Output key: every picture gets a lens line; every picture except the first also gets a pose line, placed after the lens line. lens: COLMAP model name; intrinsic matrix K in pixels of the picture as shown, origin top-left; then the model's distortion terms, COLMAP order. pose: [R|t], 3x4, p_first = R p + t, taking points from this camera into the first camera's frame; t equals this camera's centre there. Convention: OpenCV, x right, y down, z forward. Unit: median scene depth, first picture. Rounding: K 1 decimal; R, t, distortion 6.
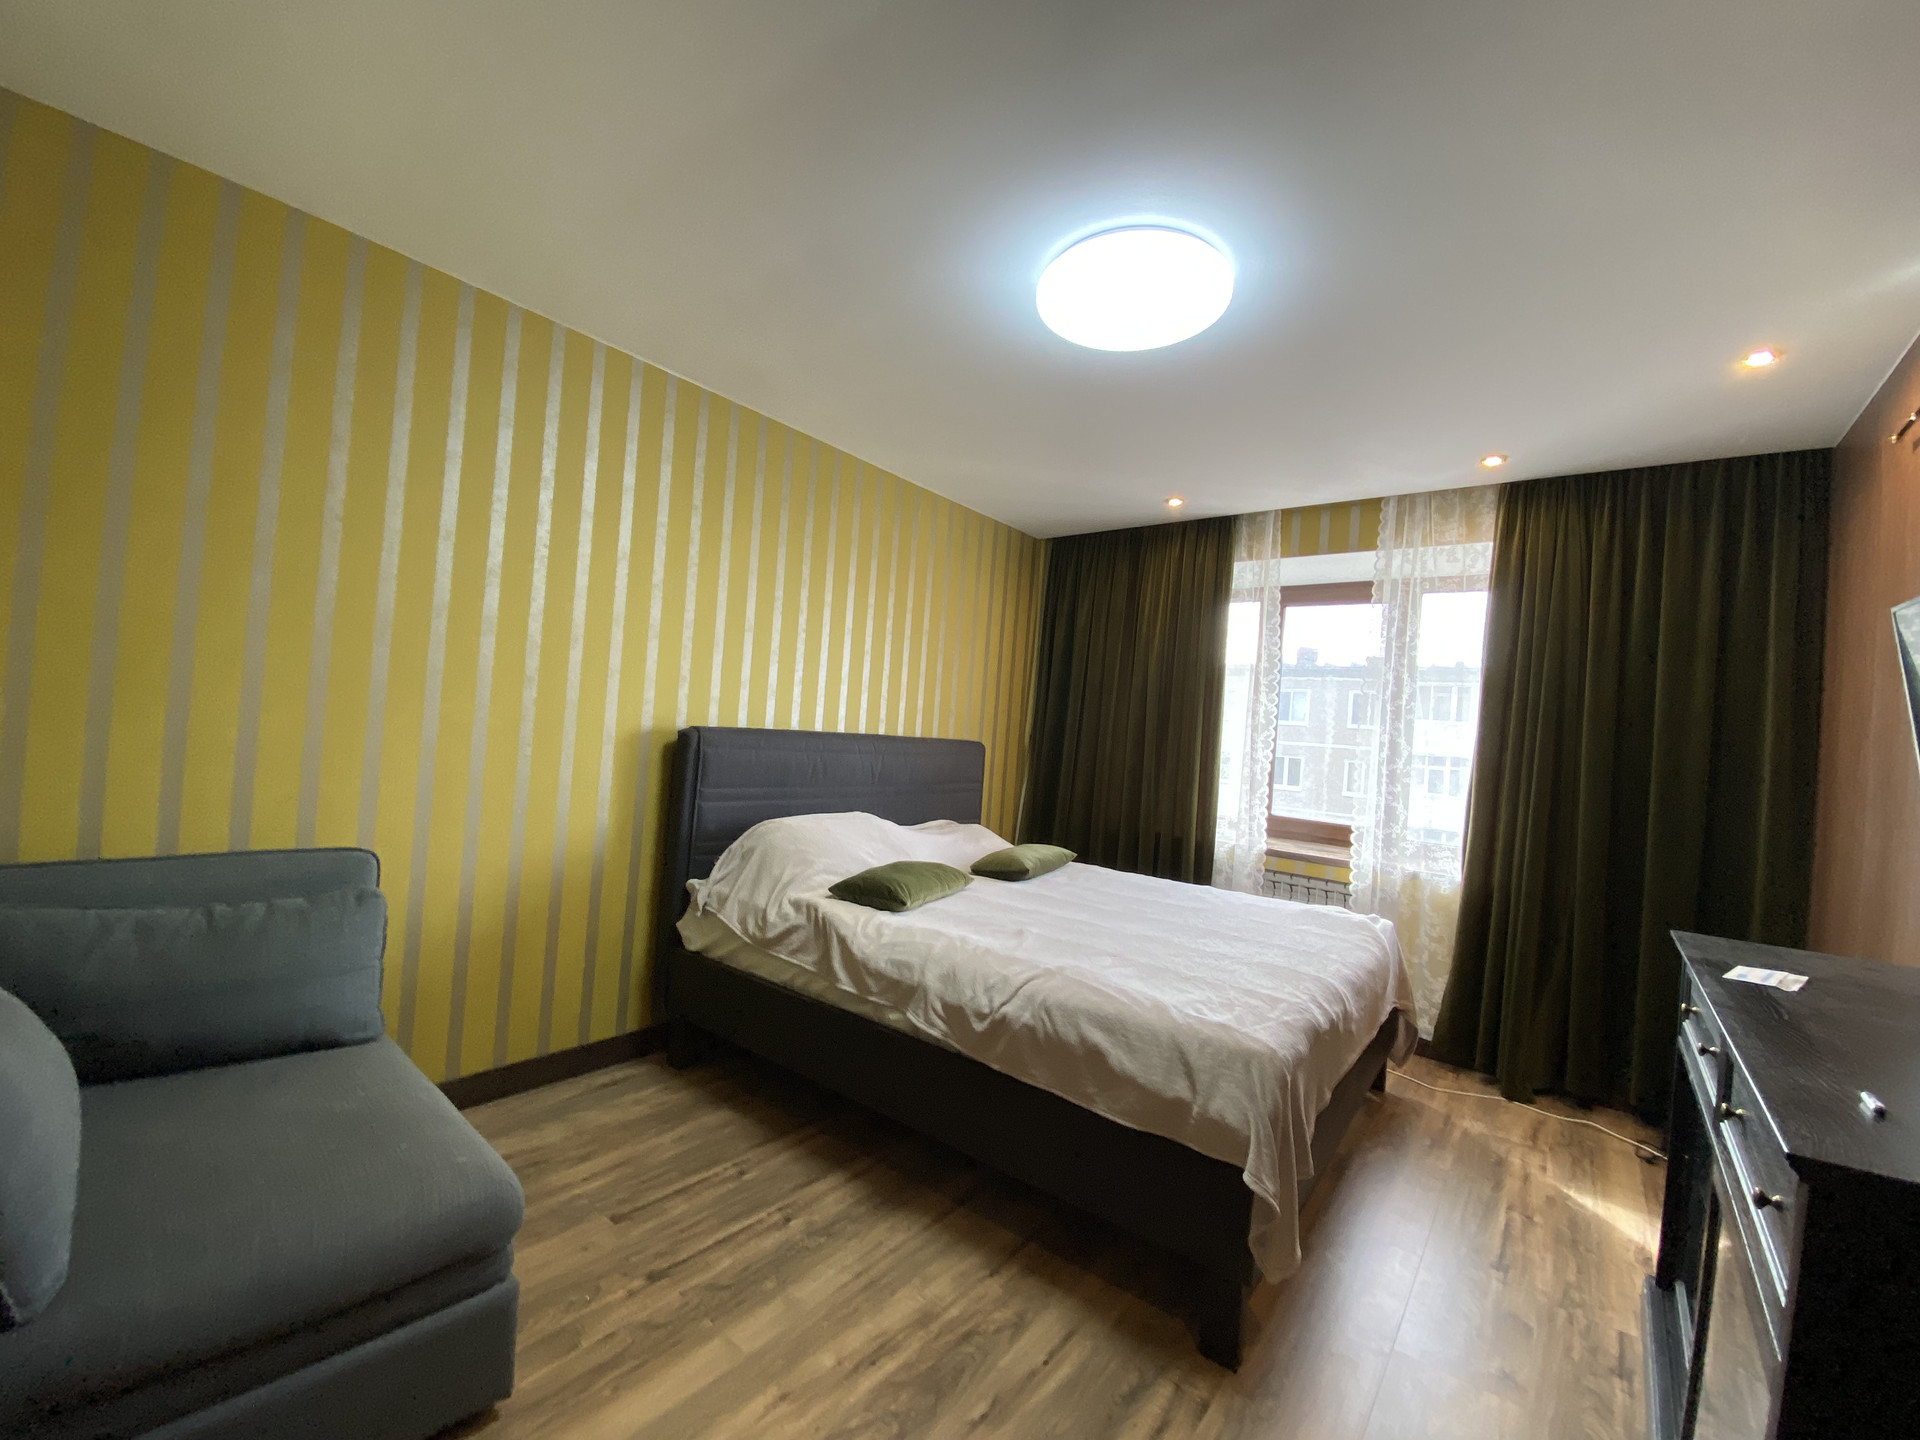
lens RADIAL K [[769.8, 0, 963.4], [0, 769.8, 720.5], [0, 0, 1]] dist [0.026128, -0.023958]
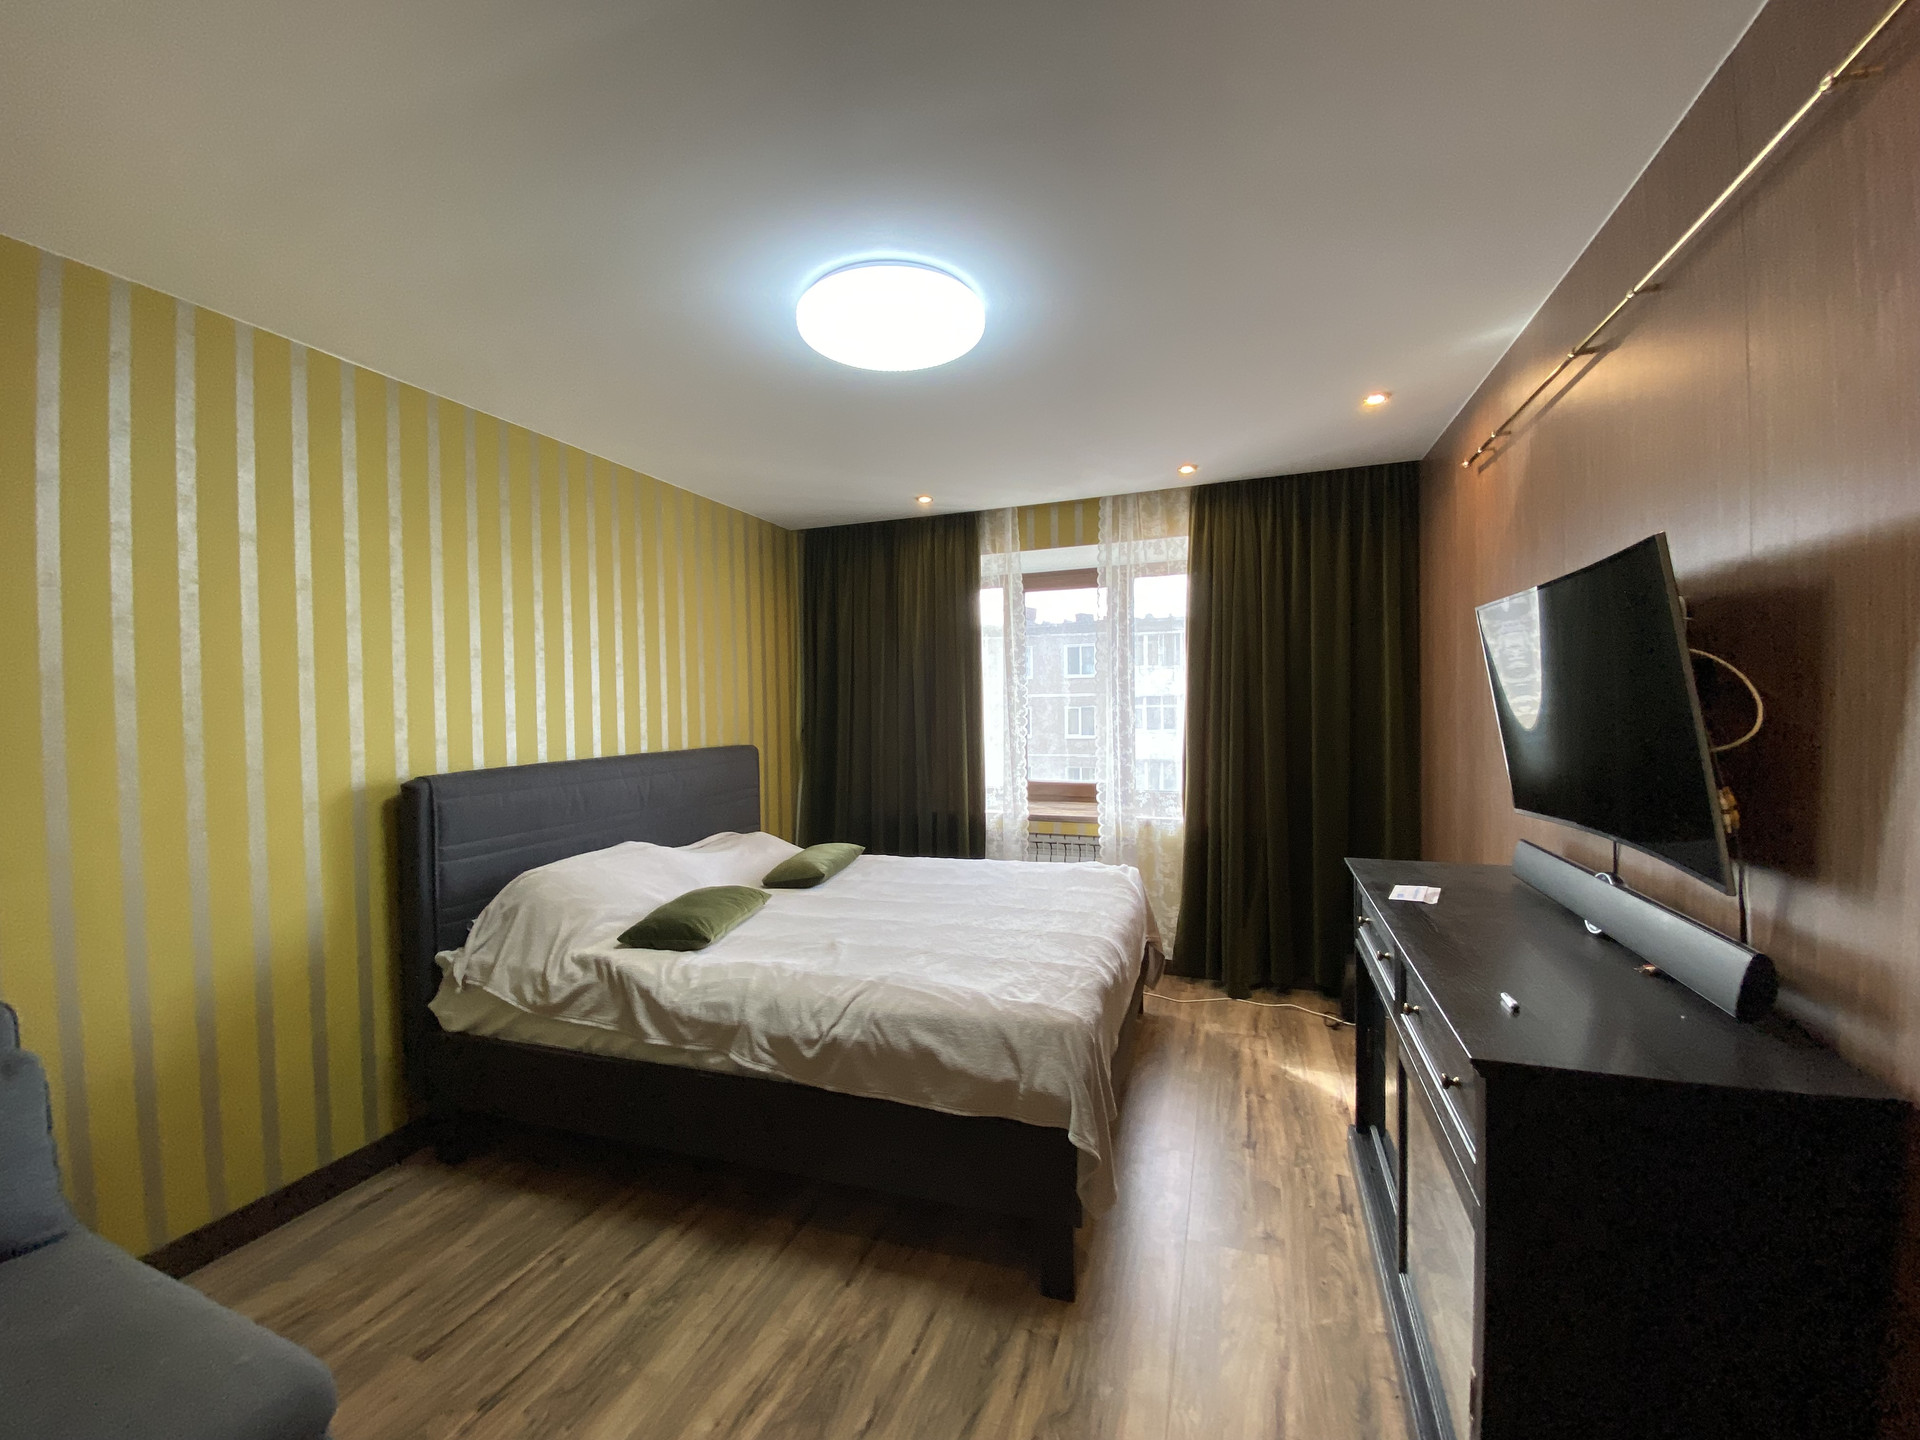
lens RADIAL K [[772.9, 0, 960.0], [0, 772.9, 720.0], [0, 0, 1]] dist [0.018851, -0.019130]
pose [[0.943835, -0.095609, 0.316281, -0.059995], [0.082451, 0.995090, 0.054759, -0.063488], [-0.319963, -0.025606, 0.947084, -0.011715]]
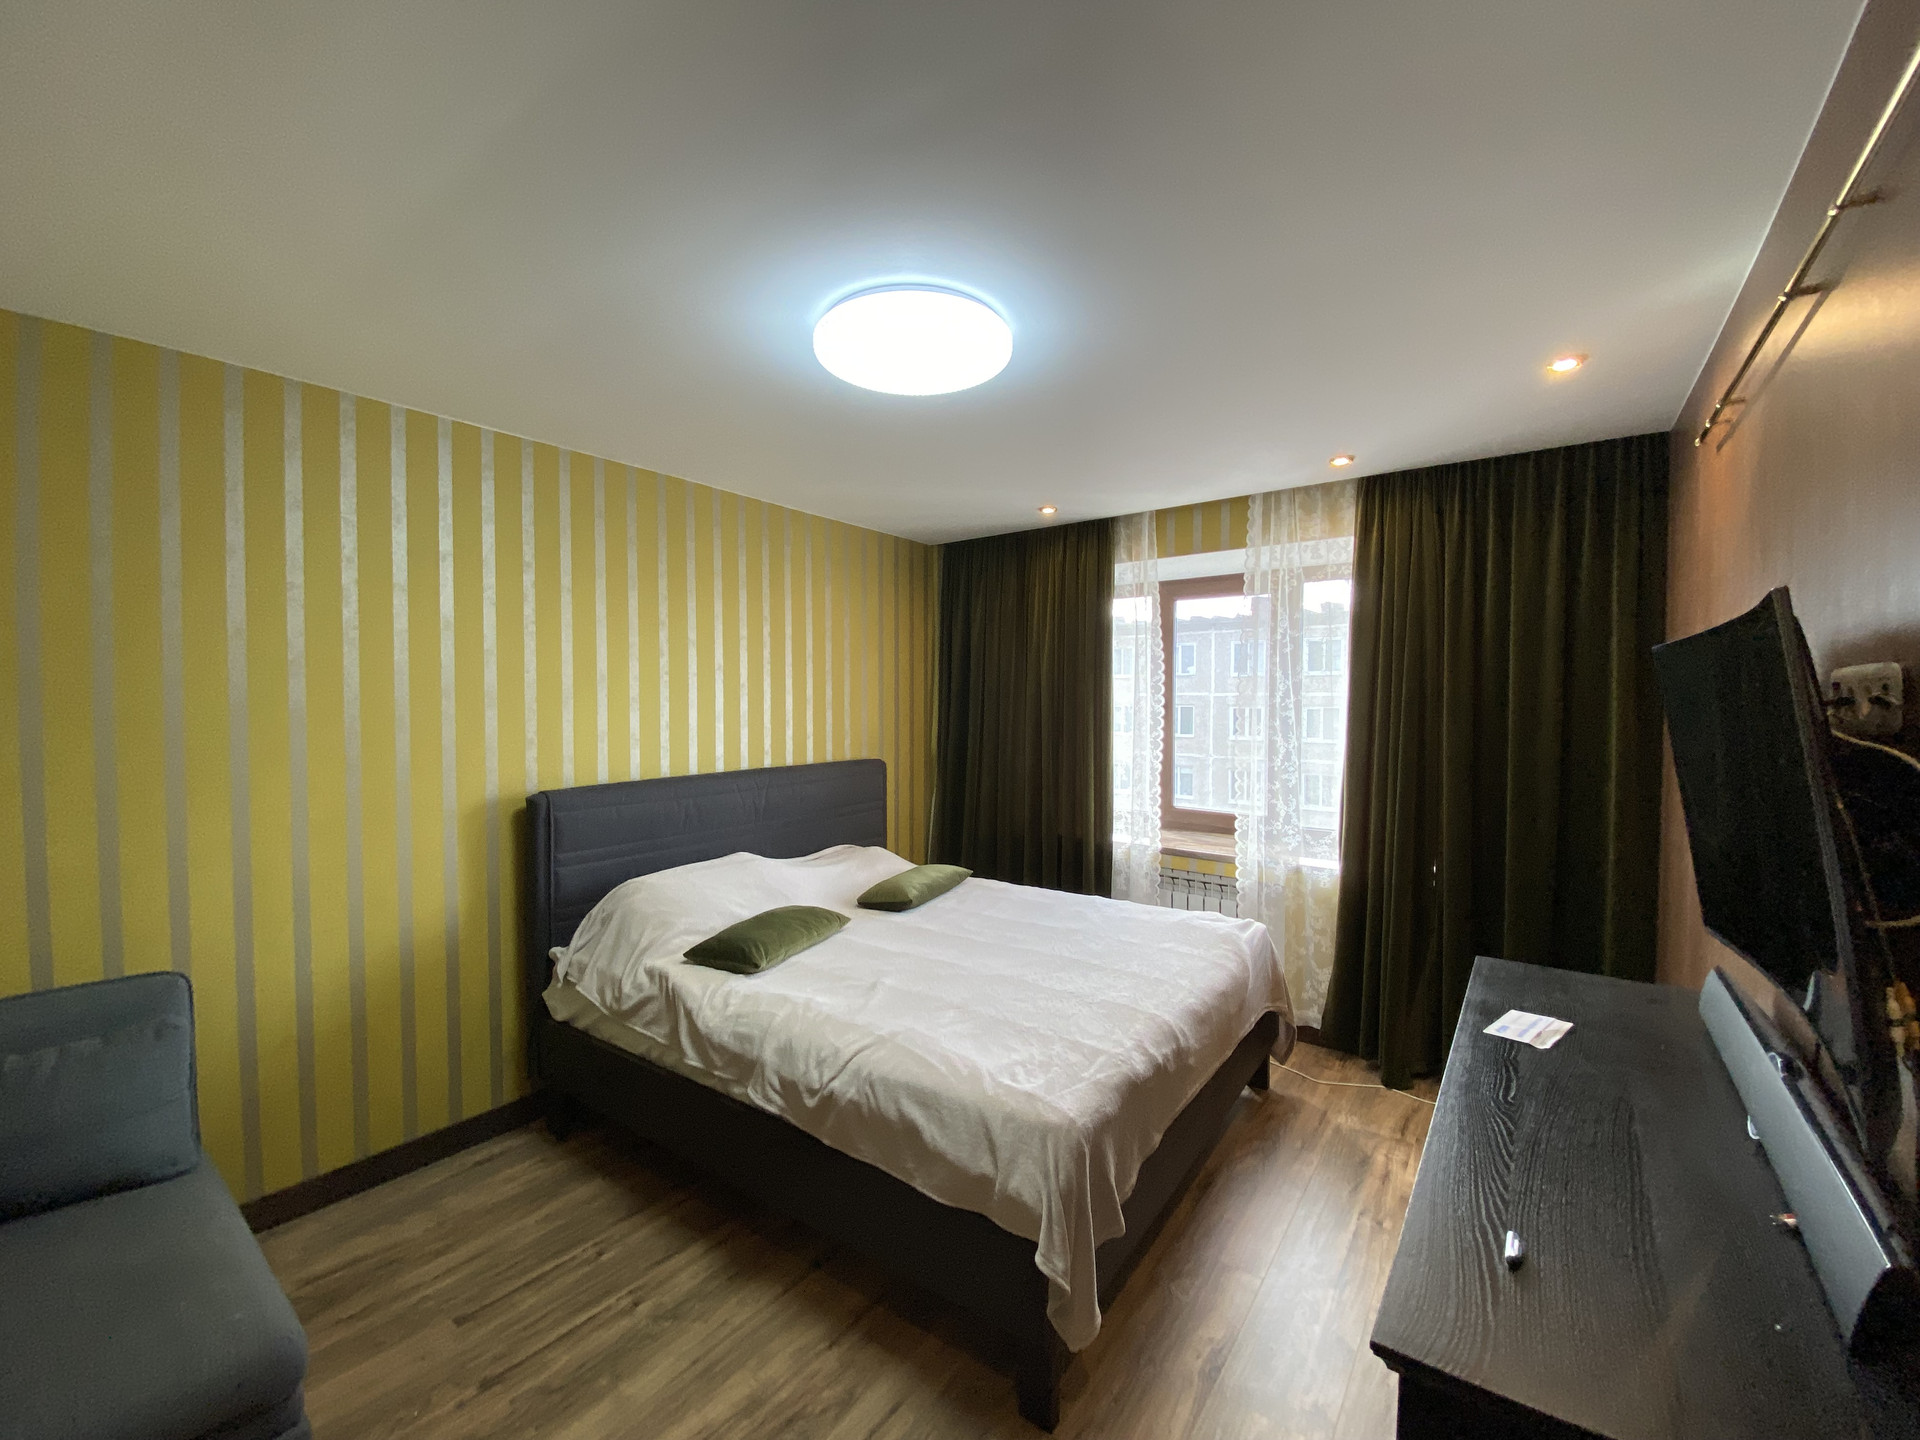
lens RADIAL K [[772.9, 0, 960.0], [0, 772.9, 720.0], [0, 0, 1]] dist [0.018851, -0.019130]
pose [[0.996894, -0.072648, 0.030393, 0.178283], [0.071327, 0.996548, 0.042482, -0.102149], [-0.033374, -0.040182, 0.998635, 0.010053]]
